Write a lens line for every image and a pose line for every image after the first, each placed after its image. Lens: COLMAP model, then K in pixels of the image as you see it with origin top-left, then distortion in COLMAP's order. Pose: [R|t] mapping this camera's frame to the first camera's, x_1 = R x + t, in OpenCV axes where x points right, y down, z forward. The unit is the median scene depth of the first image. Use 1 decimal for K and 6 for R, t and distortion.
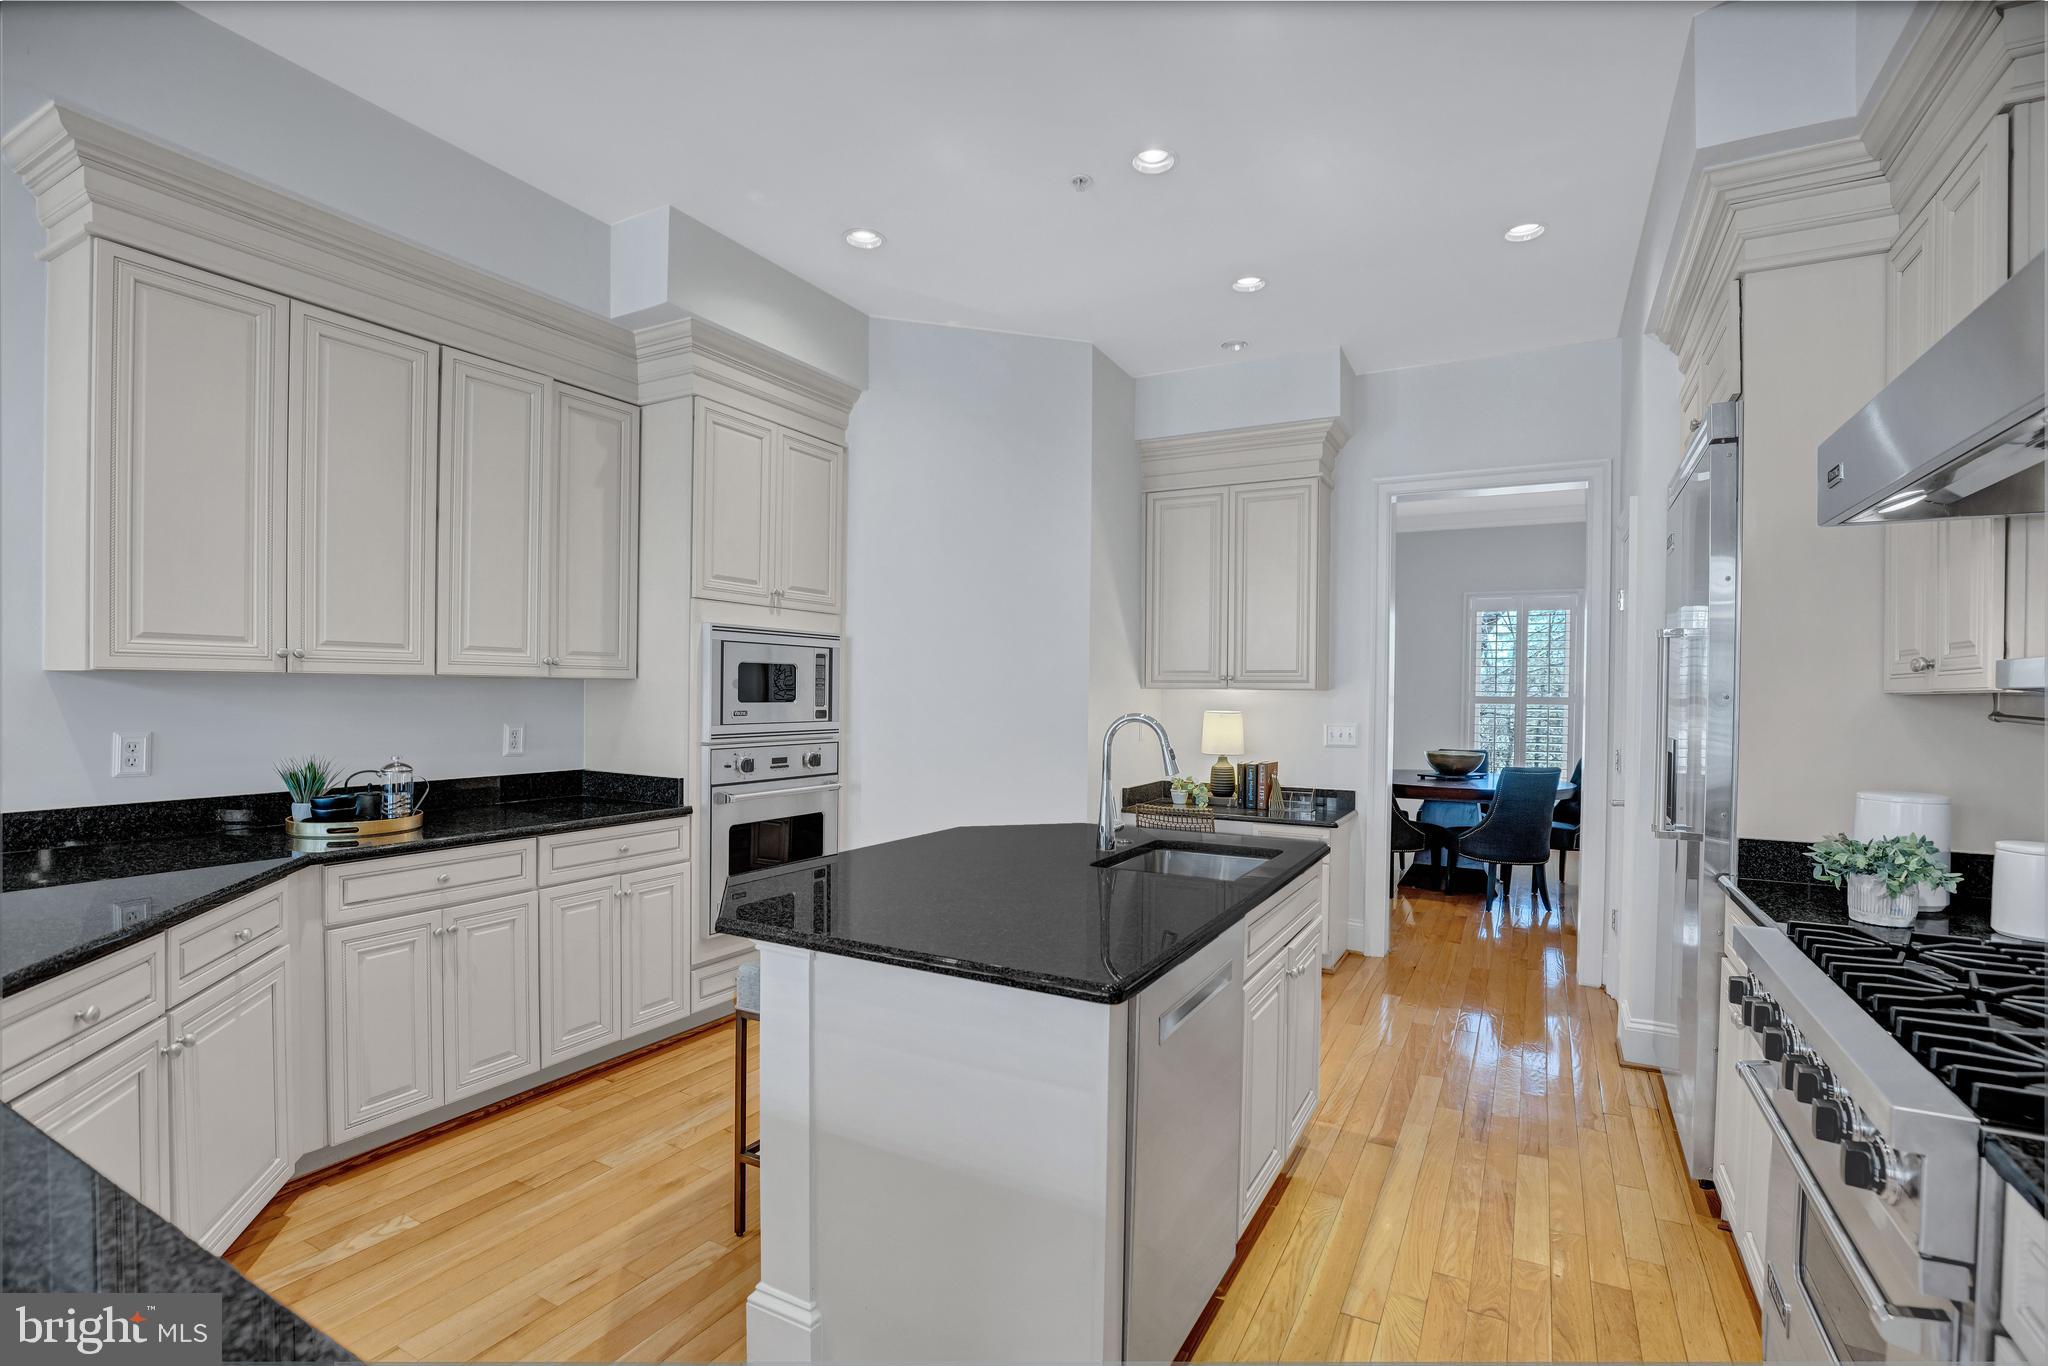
lens RADIAL K [[933.9, 0, 1032.5], [0, 933.9, 697.7], [0, 0, 1]] dist [-0.038692, 0.004331]
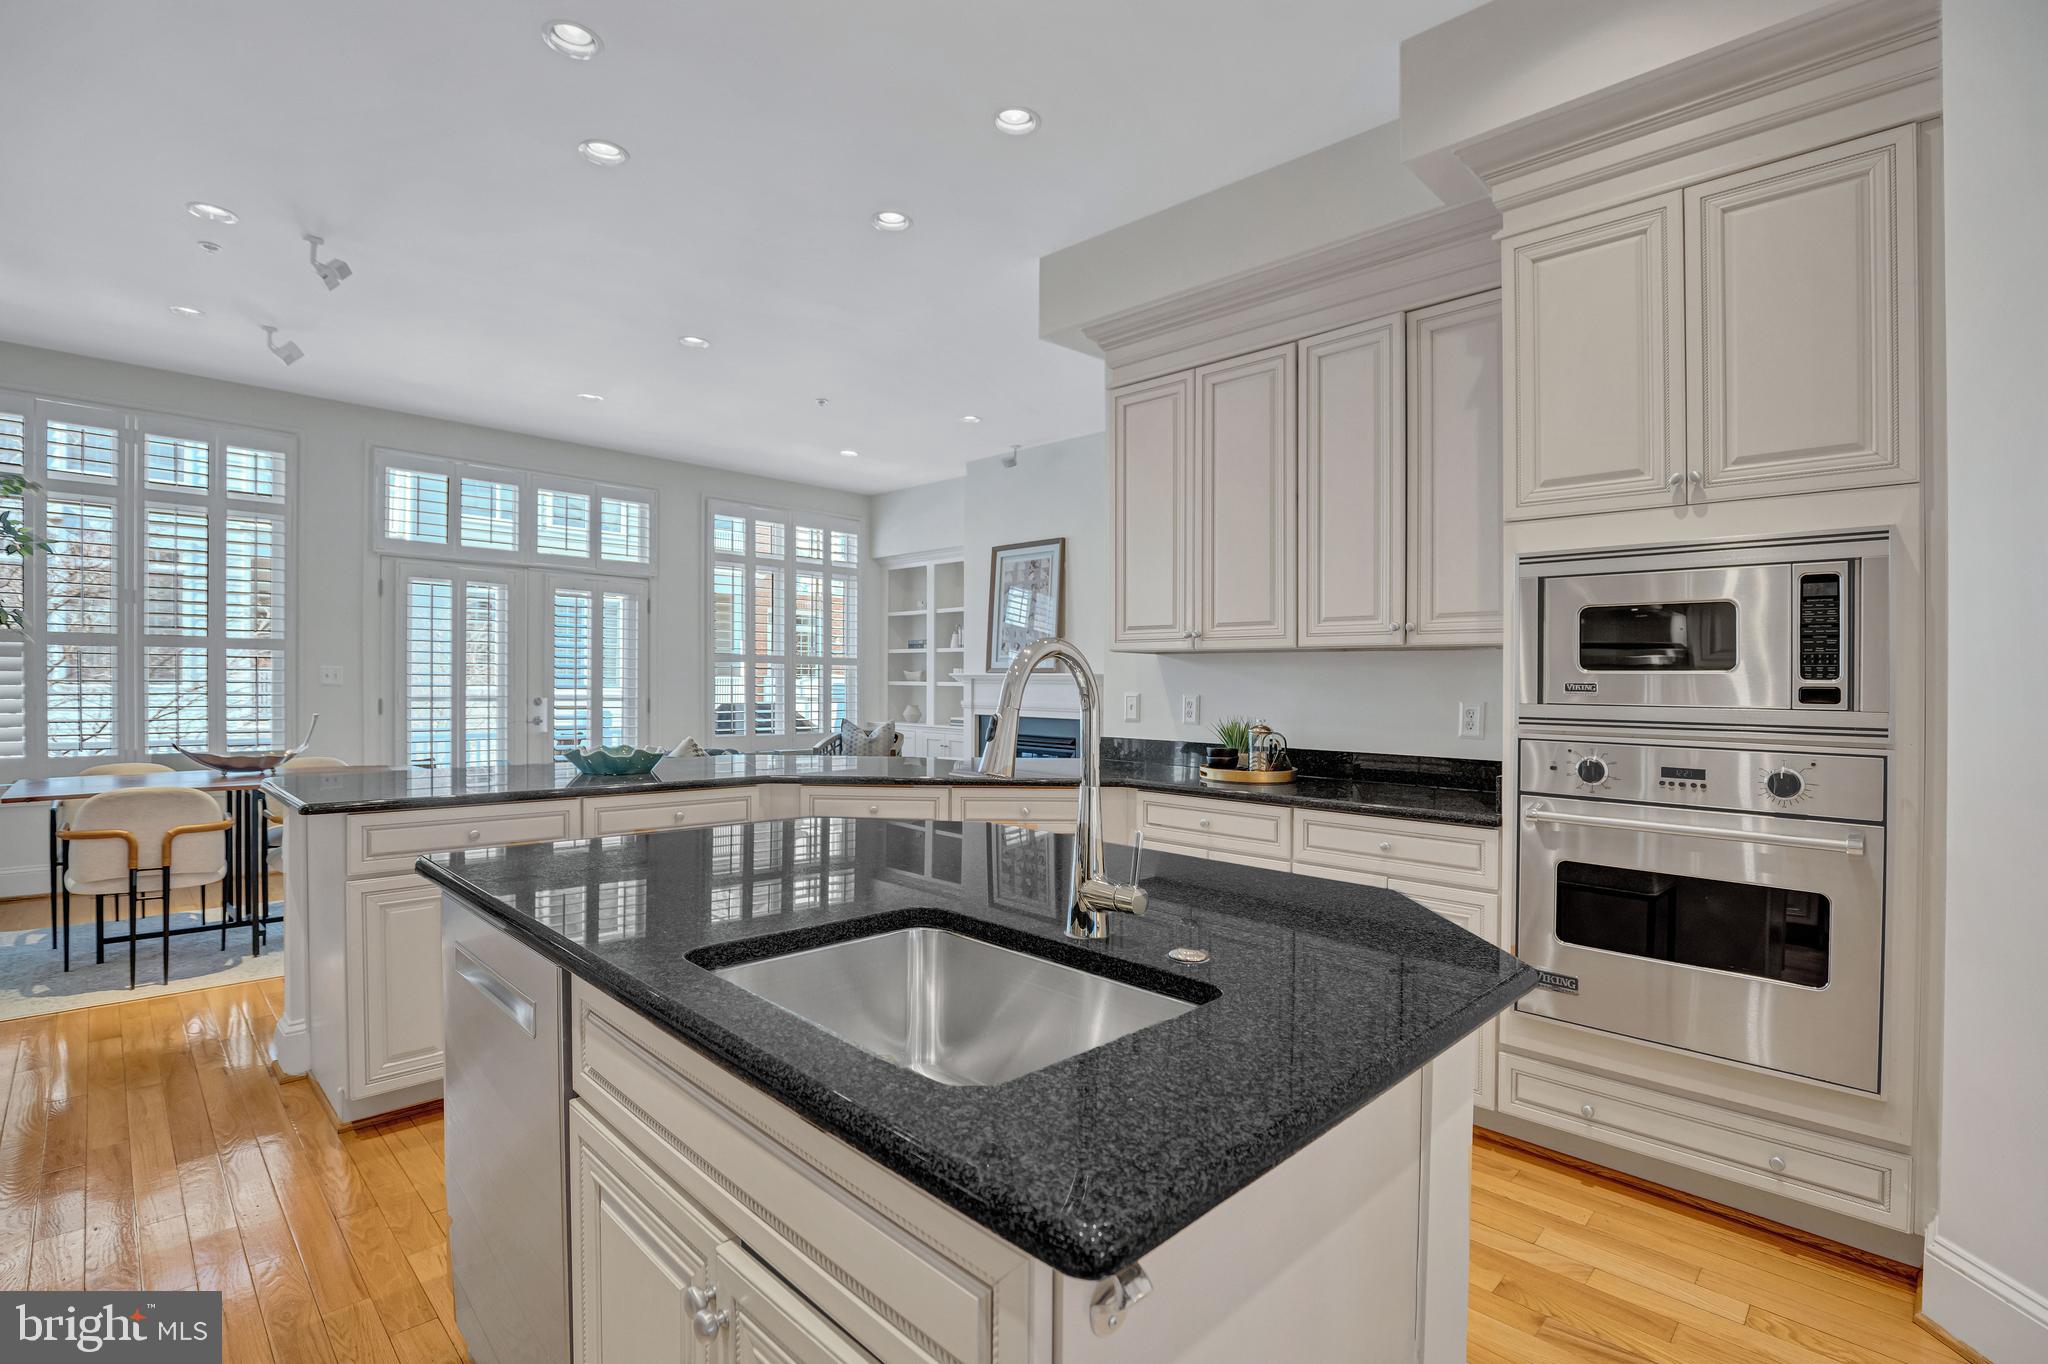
lens RADIAL K [[951.5, 0, 1028.3], [0, 951.5, 694.7], [0, 0, 1]] dist [-0.038784, 0.008569]
pose [[-0.279207, -0.007794, -0.960199, 0.415556], [-0.026391, 0.999652, -0.000441, 0.032714], [0.959868, 0.025218, -0.279315, 0.833119]]
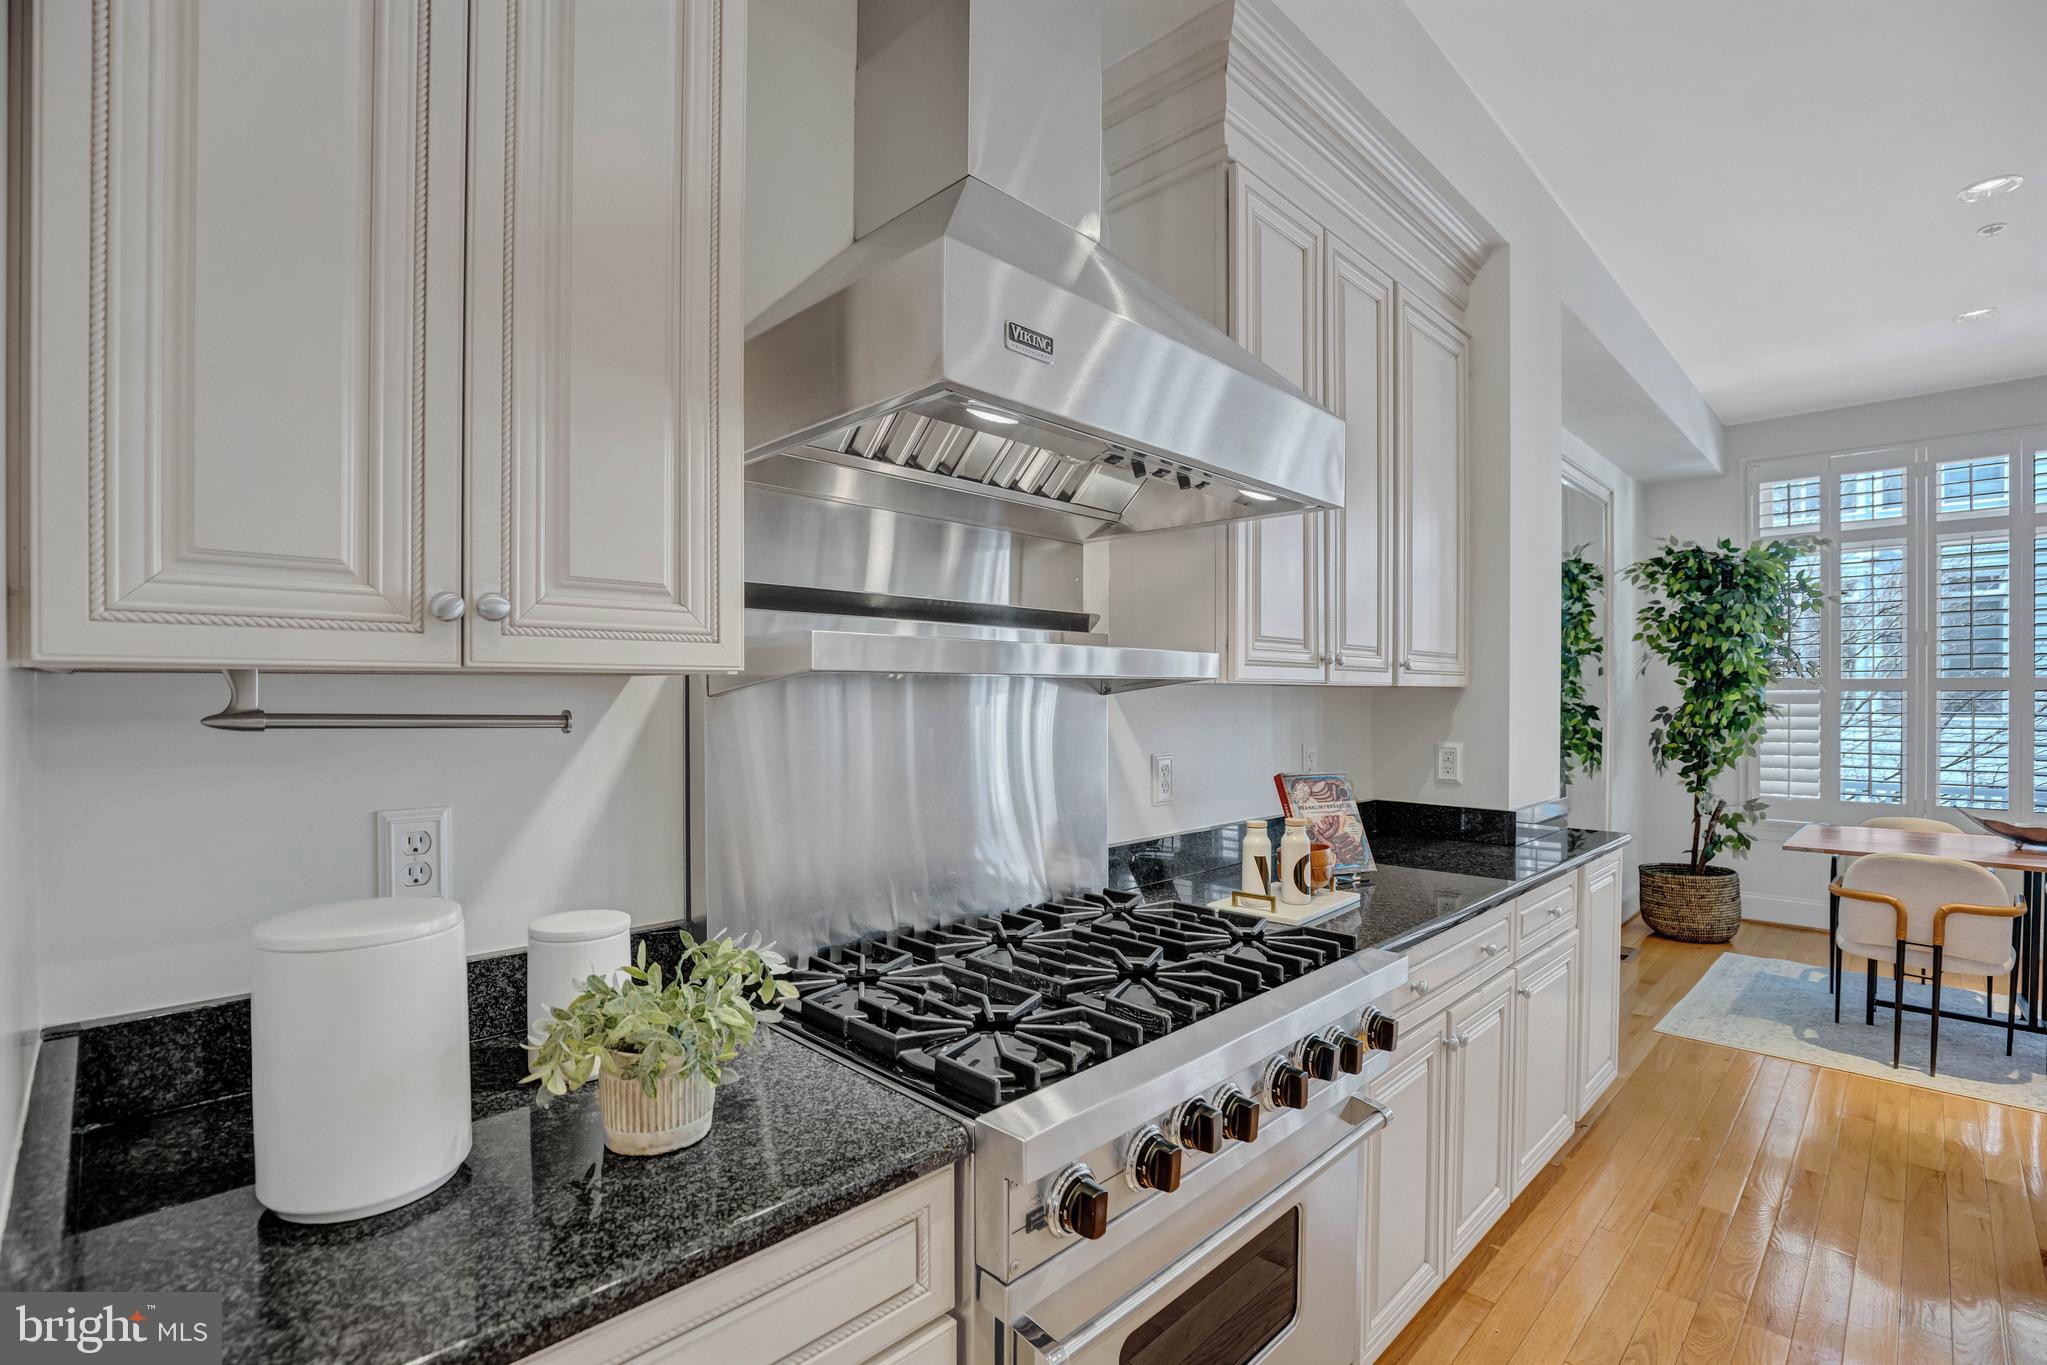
lens RADIAL K [[933.1, 0, 1031.0], [0, 933.1, 697.8], [0, 0, 1]] dist [-0.038923, 0.007856]
pose [[-0.960026, -0.021471, 0.279085, 0.317390], [-0.016262, 0.999648, 0.020965, -0.002612], [-0.279437, 0.015589, -0.960038, 0.744280]]
